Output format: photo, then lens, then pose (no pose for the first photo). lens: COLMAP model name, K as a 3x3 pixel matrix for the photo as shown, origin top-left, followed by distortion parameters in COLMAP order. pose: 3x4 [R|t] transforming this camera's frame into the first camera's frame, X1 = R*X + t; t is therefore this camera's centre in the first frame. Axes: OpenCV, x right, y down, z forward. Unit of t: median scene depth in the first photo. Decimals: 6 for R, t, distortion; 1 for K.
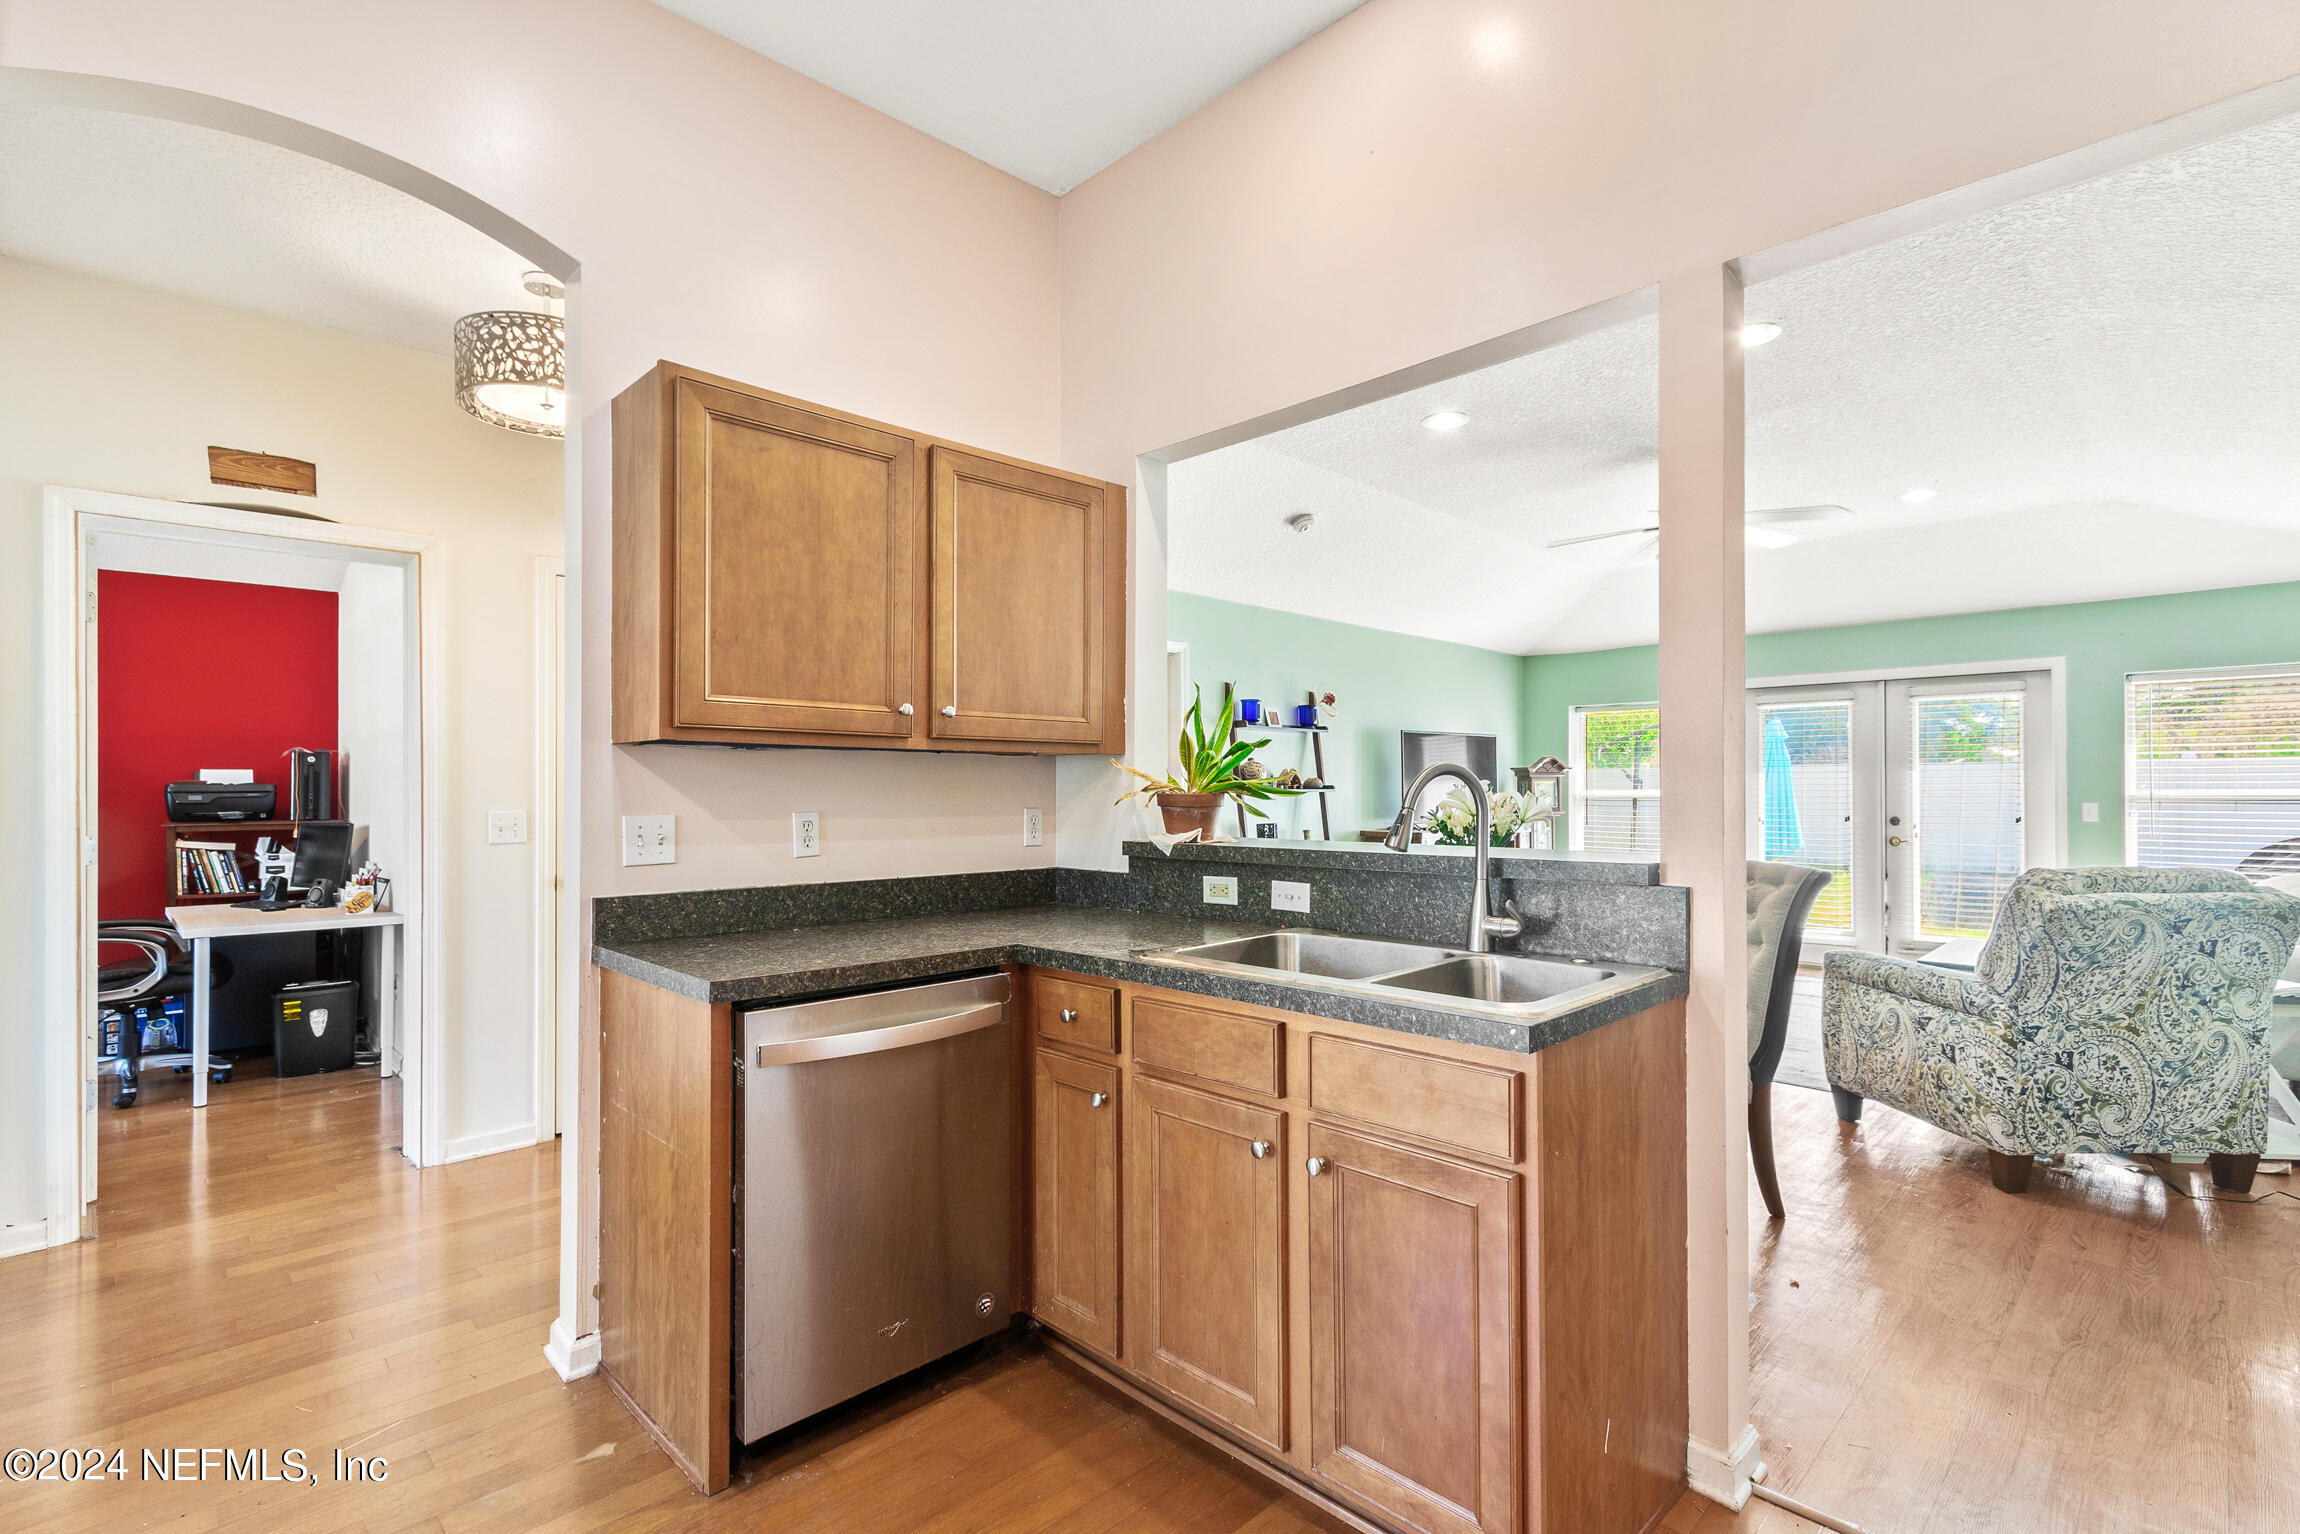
lens RADIAL K [[1070.8, 0, 1148.5], [0, 1070.8, 780.6], [0, 0, 1]] dist [0.004638, 0.000225]
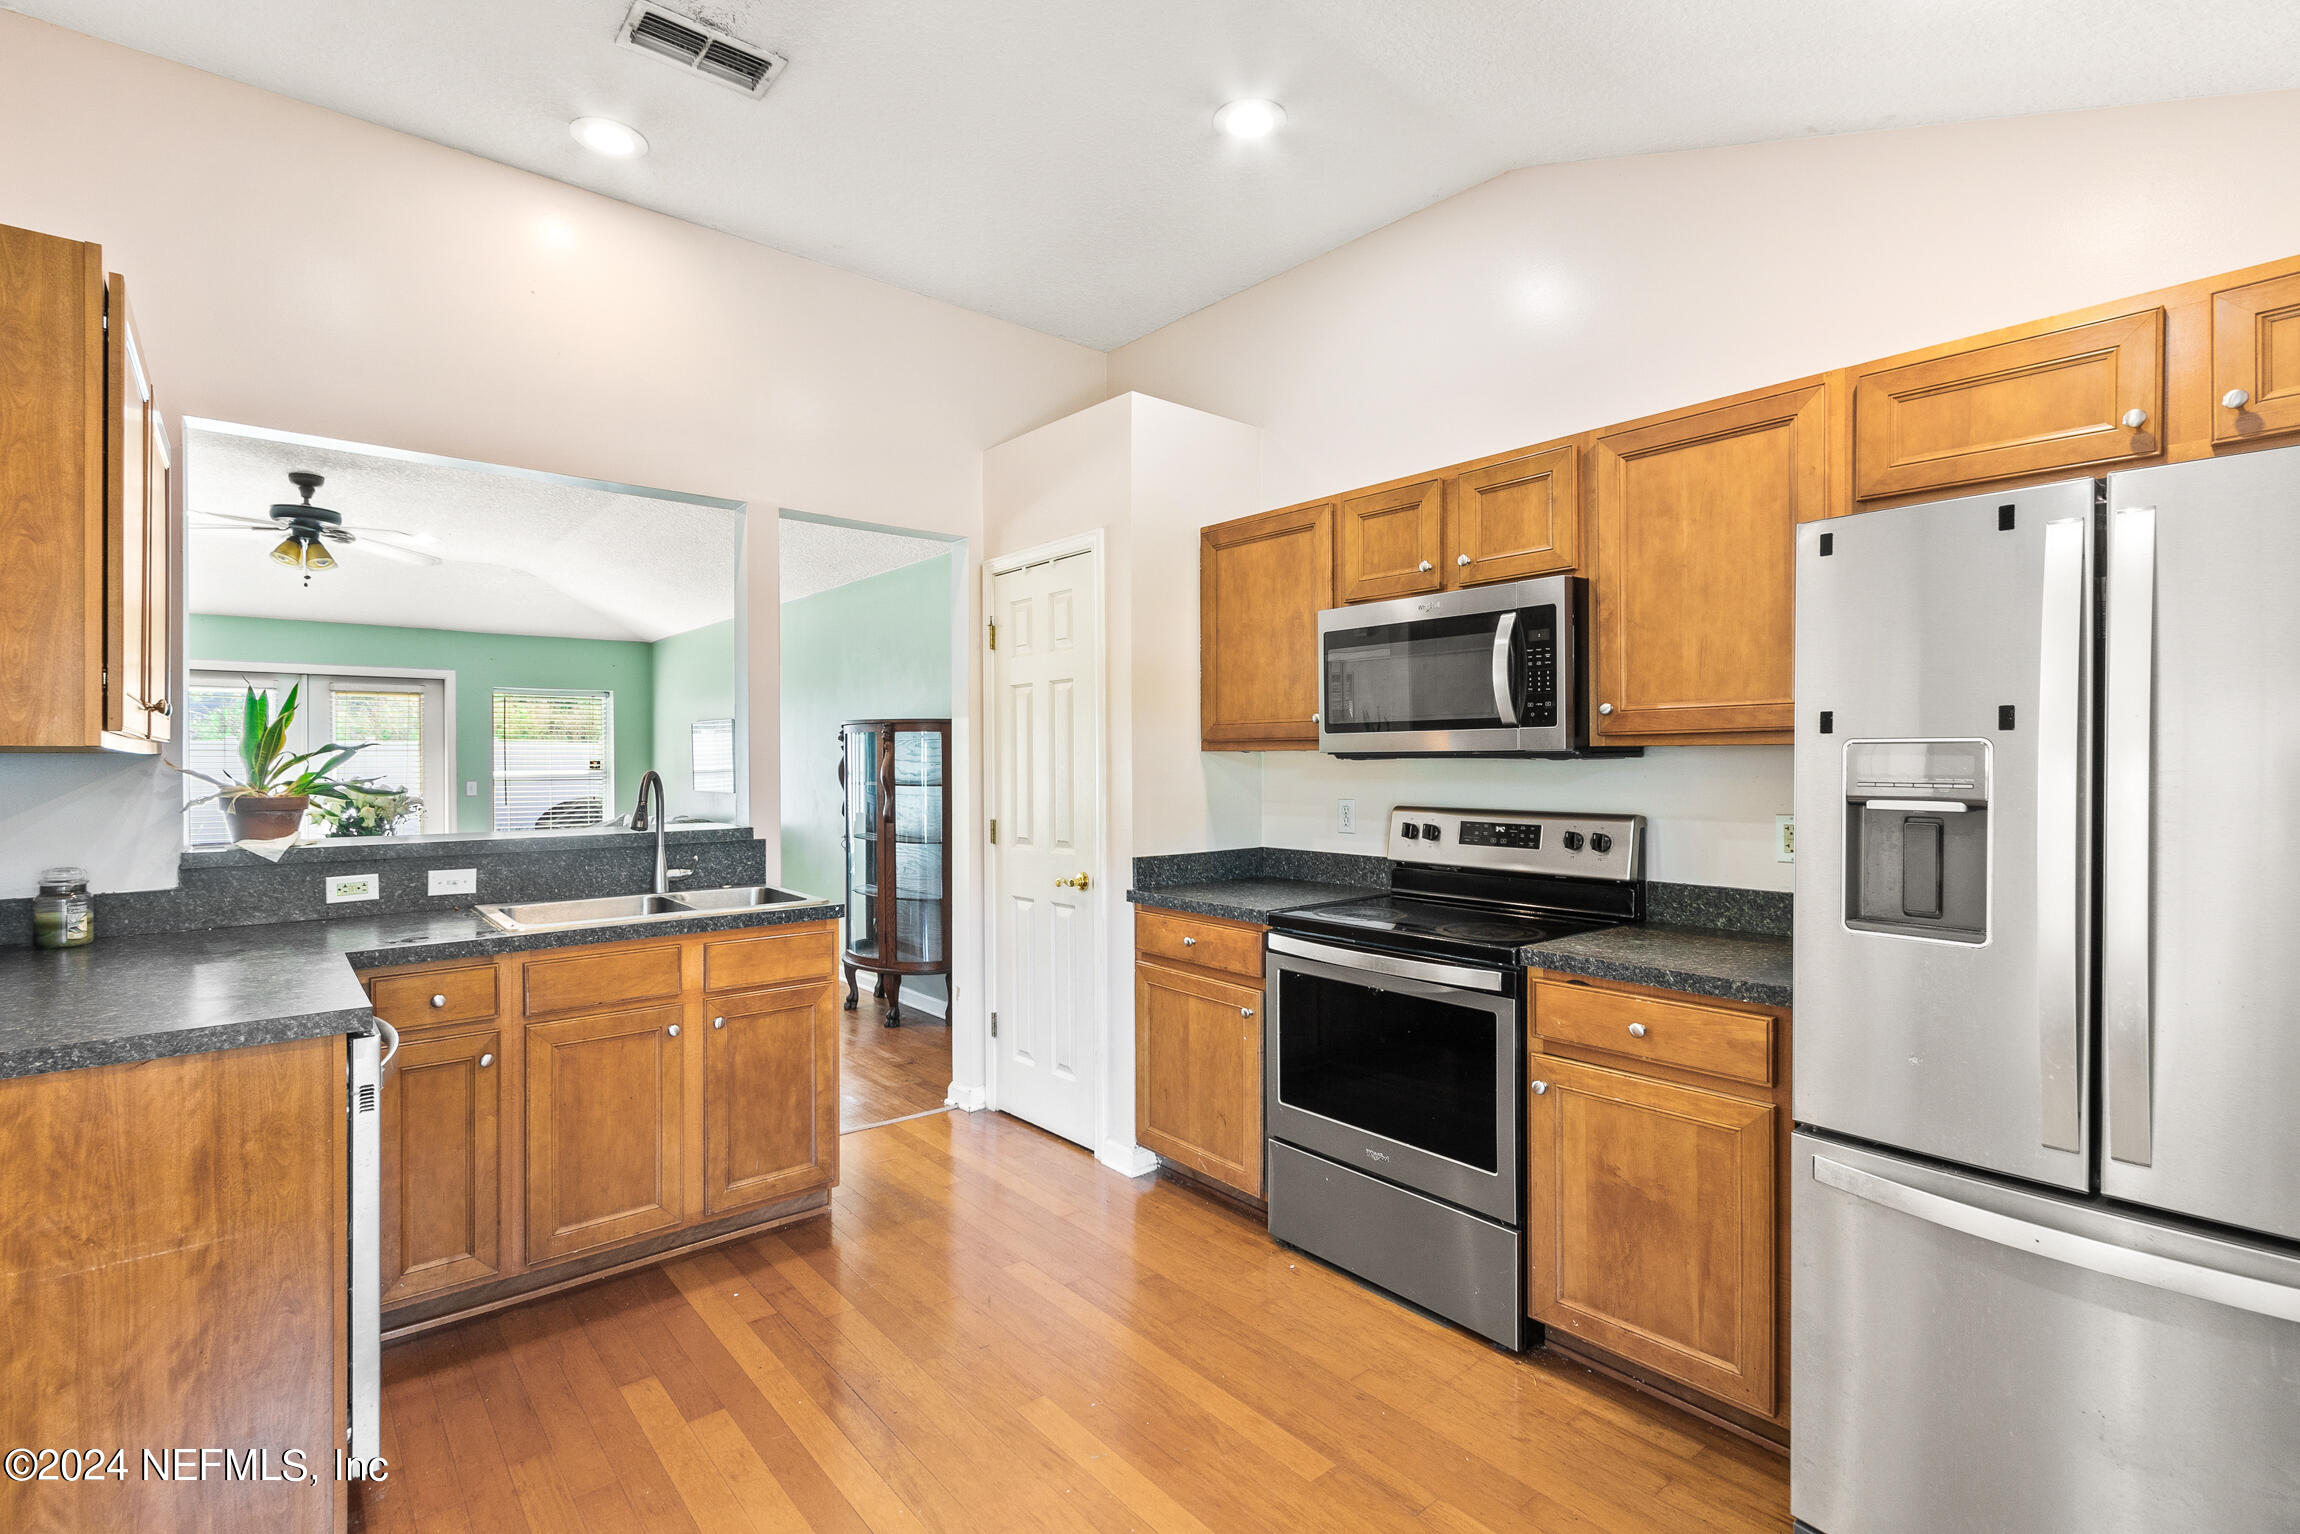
lens RADIAL K [[1043.5, 0, 1137.4], [0, 1043.5, 769.4], [0, 0, 1]] dist [-0.000052, 0.000096]
pose [[0.063862, -0.007290, 0.997932, -0.985338], [-0.008594, 0.999932, 0.007854, -0.030873], [-0.997922, -0.009077, 0.063795, 0.191026]]
